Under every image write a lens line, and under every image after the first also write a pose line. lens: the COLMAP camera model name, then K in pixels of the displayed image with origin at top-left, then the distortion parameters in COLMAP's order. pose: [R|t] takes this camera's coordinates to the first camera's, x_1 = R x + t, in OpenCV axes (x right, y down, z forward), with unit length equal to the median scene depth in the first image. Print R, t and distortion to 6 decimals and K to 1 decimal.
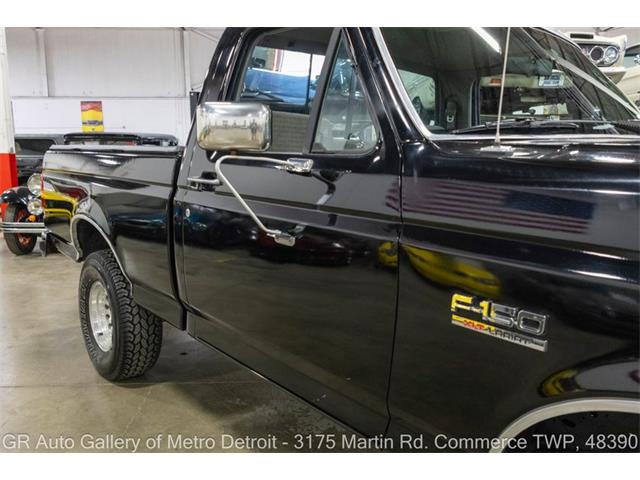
lens RADIAL K [[527.4, 0, 320.5], [0, 527.4, 239.7], [0, 0, 1]] dist [0.015249, 0.002186]
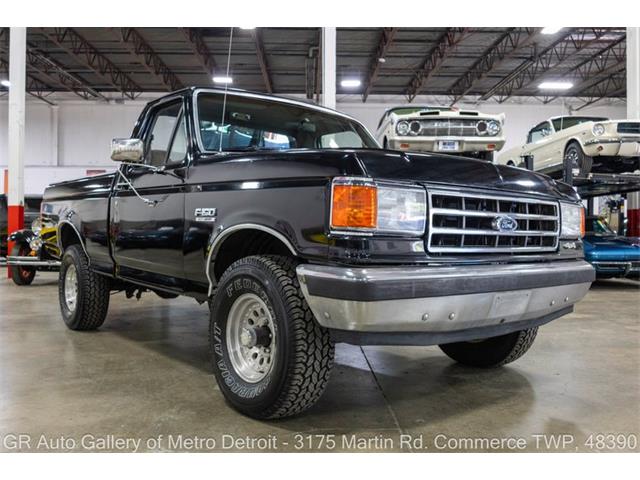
lens RADIAL K [[542.5, 0, 317.9], [0, 542.5, 241.8], [0, 0, 1]] dist [-0.002684, -0.034184]
pose [[0.999825, 0.009462, -0.016166, 0.238578], [-0.011537, 0.990985, -0.133473, 0.162467], [0.014757, 0.133636, 0.990921, -0.412640]]
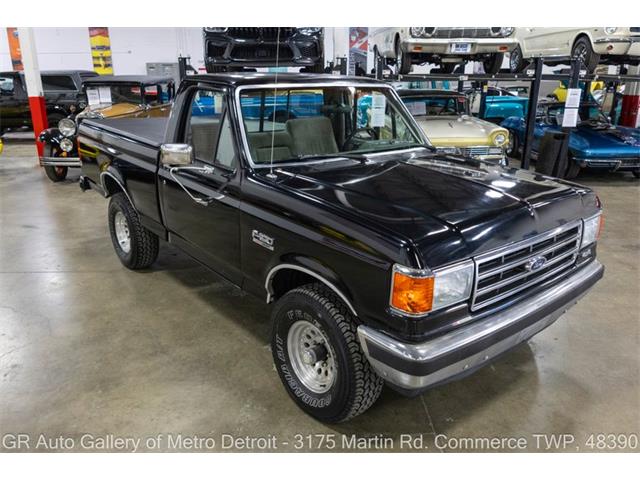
lens RADIAL K [[495.5, 0, 319.5], [0, 495.5, 240.5], [0, 0, 1]] dist [0.000505, -0.008044]
pose [[0.999969, 0.005141, -0.006002, 0.168419], [-0.004020, 0.984780, 0.173756, -0.080263], [0.006804, -0.173727, 0.984770, -0.422035]]
